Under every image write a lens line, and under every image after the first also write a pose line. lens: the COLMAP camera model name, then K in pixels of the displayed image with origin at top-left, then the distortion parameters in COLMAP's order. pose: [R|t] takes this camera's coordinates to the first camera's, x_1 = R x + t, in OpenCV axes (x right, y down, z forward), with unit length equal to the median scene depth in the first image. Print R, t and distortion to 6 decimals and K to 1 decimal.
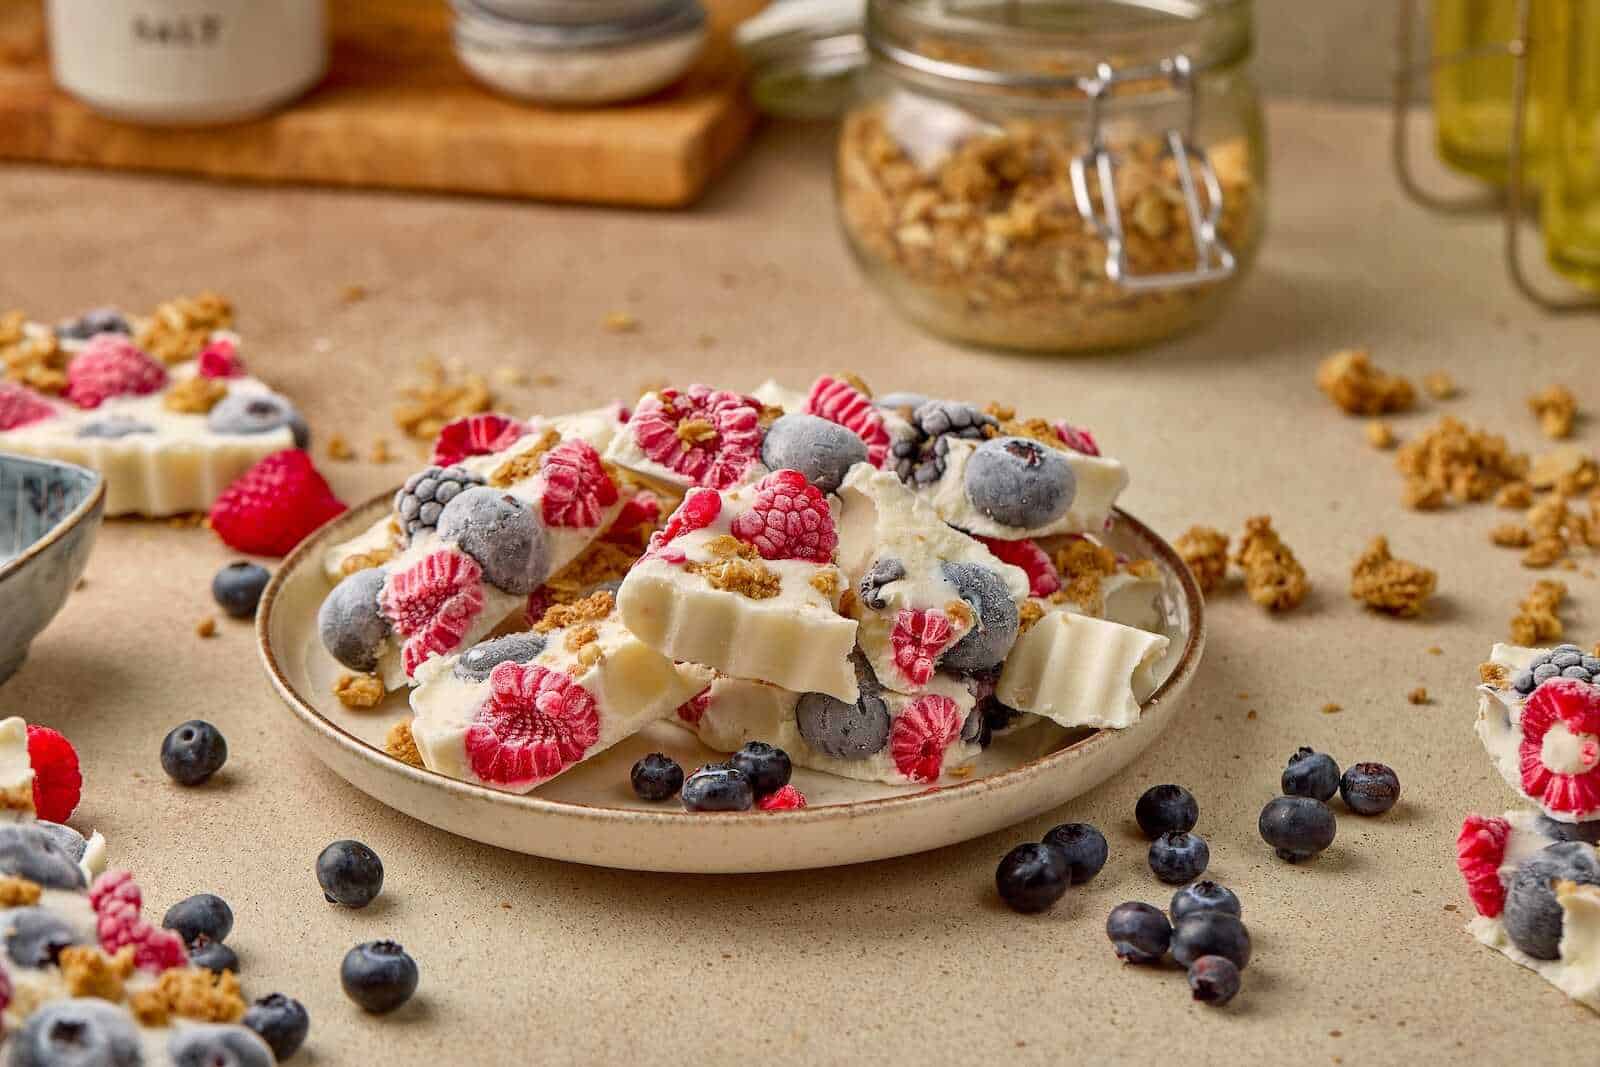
lens RADIAL K [[6012.3, 0, 799.6], [0, 6012.3, 531.4], [0, 0, 1]] dist [-0.035007, 0.000000]
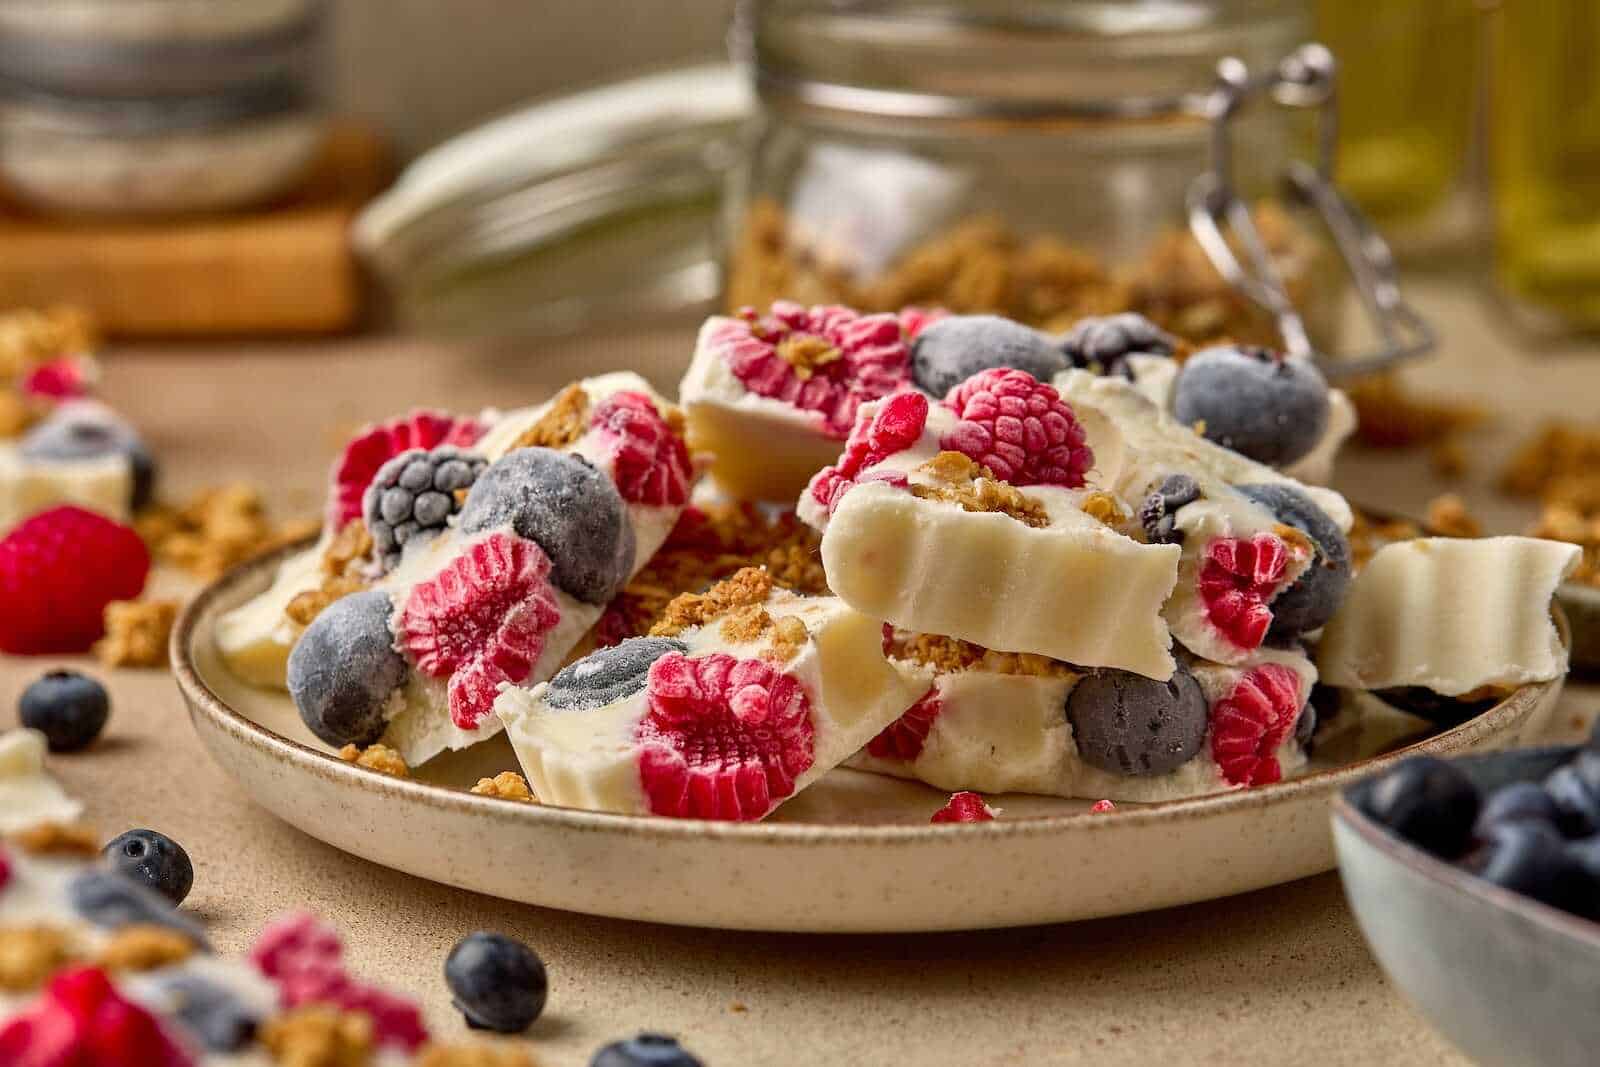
lens RADIAL K [[6012.3, 0, 800.8], [0, 6012.3, 536.0], [0, 0, 1]] dist [-0.035007, 0.000000]
pose [[0.964833, -0.075989, 0.251639, -0.196238], [0.112300, 0.984703, -0.133224, 0.096679], [-0.237667, 0.156798, 0.958608, 0.360730]]
